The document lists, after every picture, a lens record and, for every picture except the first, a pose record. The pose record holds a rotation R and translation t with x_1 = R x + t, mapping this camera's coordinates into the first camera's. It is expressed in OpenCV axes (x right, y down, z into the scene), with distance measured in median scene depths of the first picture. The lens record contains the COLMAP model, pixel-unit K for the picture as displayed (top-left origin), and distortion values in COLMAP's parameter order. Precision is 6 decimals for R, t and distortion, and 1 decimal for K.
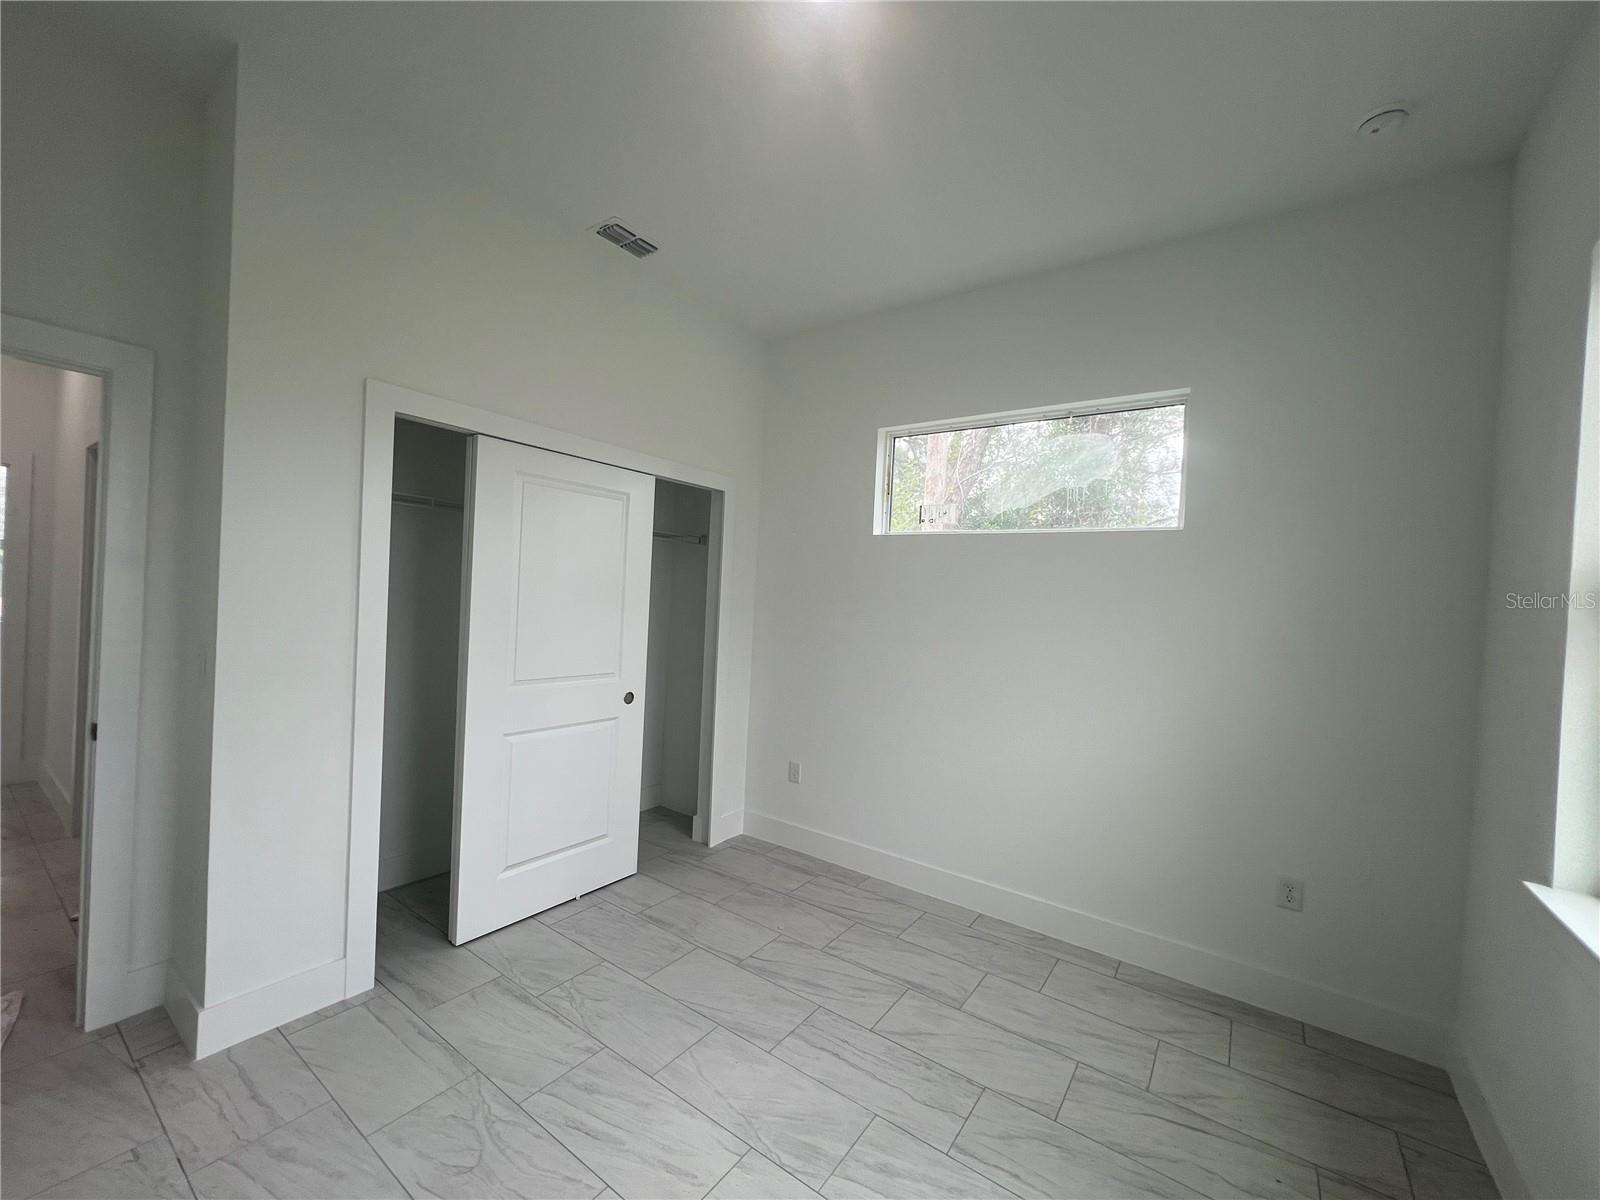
lens RADIAL K [[638.9, 0, 800.7], [0, 638.9, 604.5], [0, 0, 1]] dist [-0.001559, 0.000218]
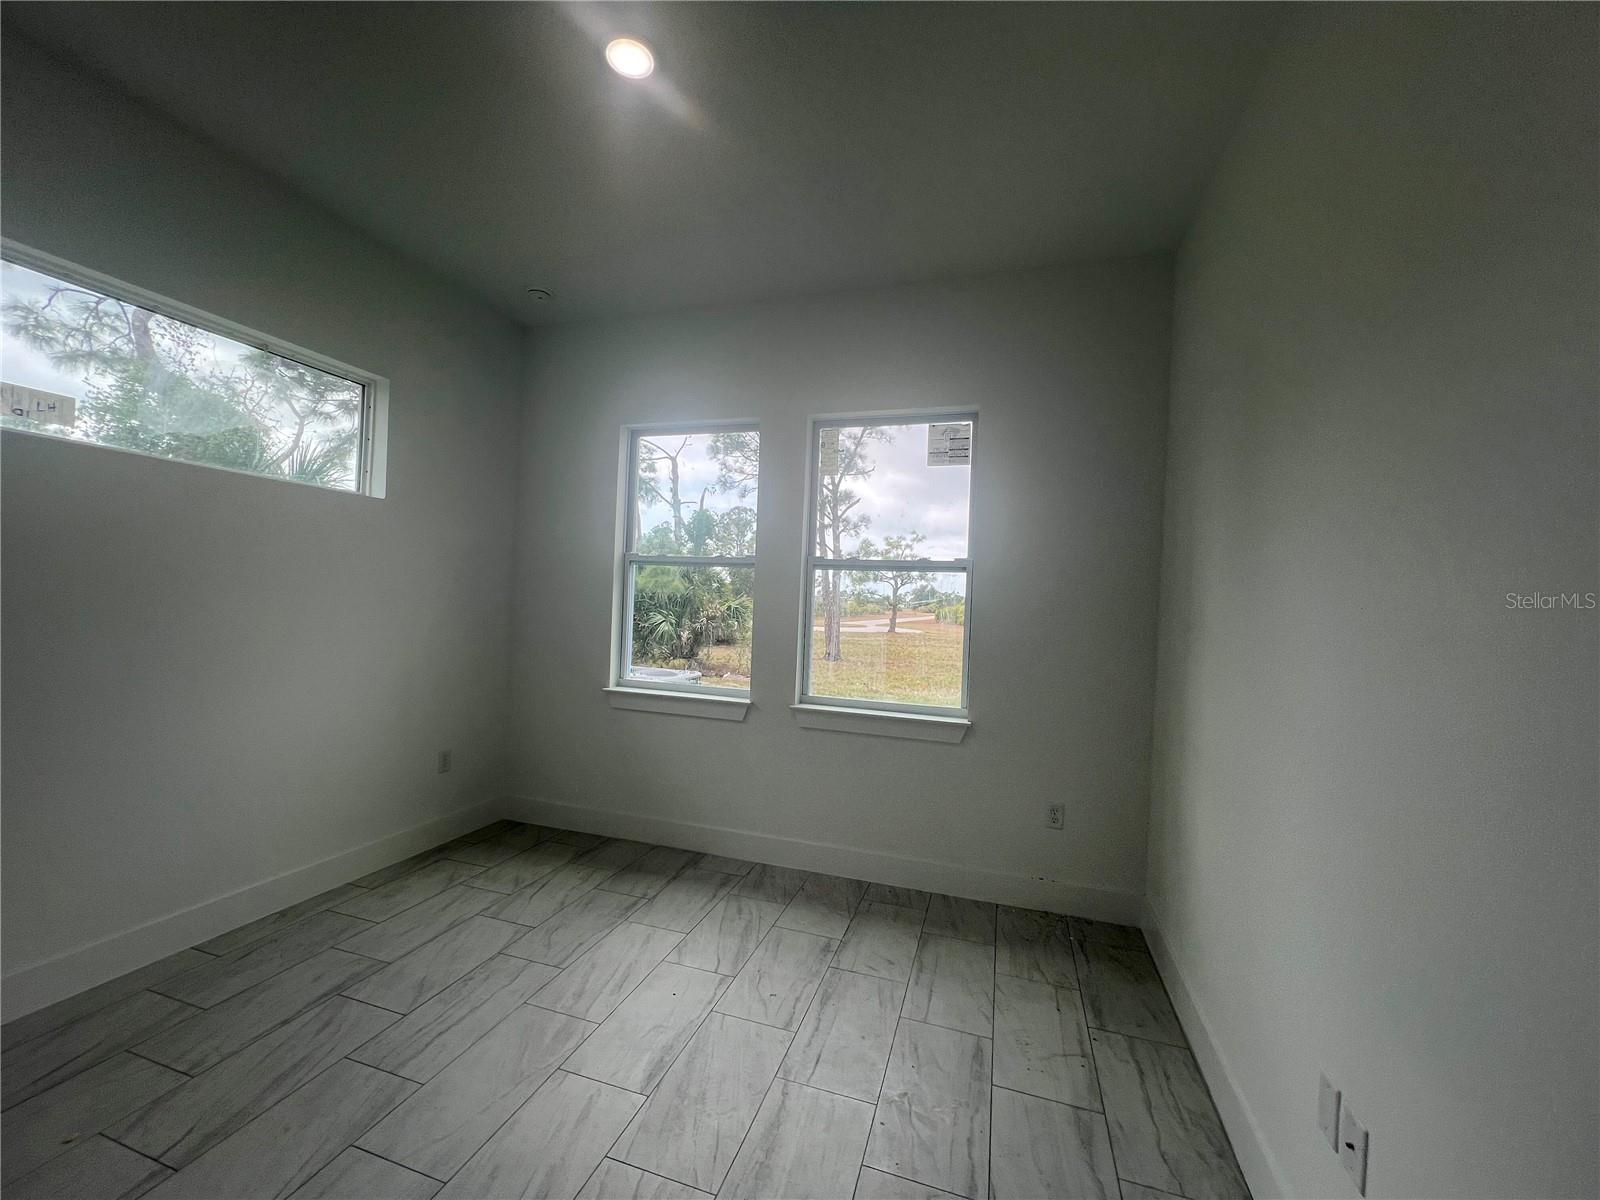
lens RADIAL K [[638.9, 0, 810.5], [0, 638.9, 599.8], [0, 0, 1]] dist [-0.001559, 0.000218]
pose [[-0.329584, -0.056016, 0.942463, -0.910855], [-0.058953, 0.997511, 0.038672, -0.028457], [-0.942284, -0.042815, -0.332066, 0.731513]]
